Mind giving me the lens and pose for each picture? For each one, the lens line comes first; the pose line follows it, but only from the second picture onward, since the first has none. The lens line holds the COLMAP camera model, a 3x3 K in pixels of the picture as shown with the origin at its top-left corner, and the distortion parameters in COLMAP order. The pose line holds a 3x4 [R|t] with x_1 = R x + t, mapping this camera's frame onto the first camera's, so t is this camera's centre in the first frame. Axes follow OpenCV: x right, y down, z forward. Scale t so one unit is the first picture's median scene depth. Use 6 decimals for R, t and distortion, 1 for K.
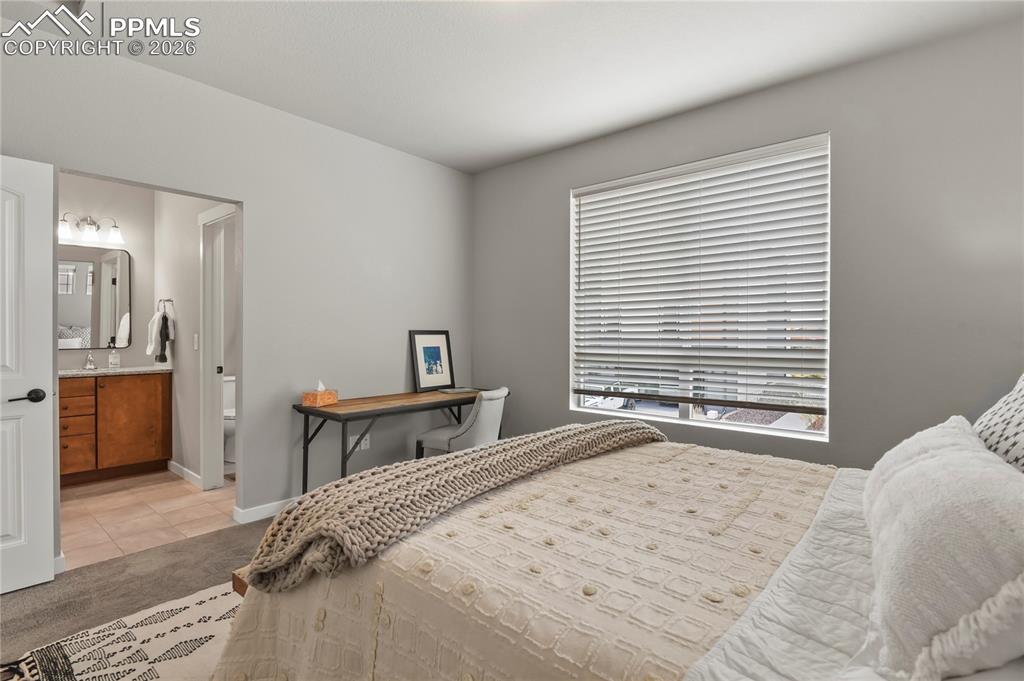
lens RADIAL K [[497.4, 0, 506.8], [0, 497.4, 337.9], [0, 0, 1]] dist [-0.005784, -0.004012]
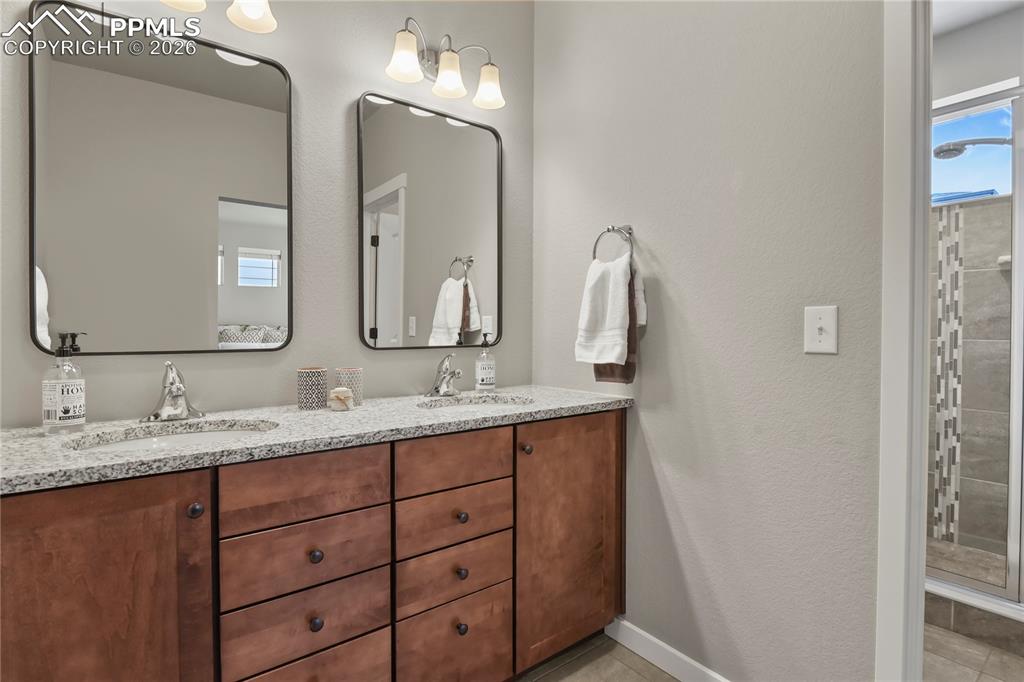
lens RADIAL K [[497.4, 0, 509.1], [0, 497.4, 341.3], [0, 0, 1]] dist [-0.005784, -0.004012]
pose [[0.984396, -0.004591, -0.175908, -0.751996], [0.006401, 0.999932, 0.009724, 0.013809], [0.175851, -0.010698, 0.984359, 0.625384]]
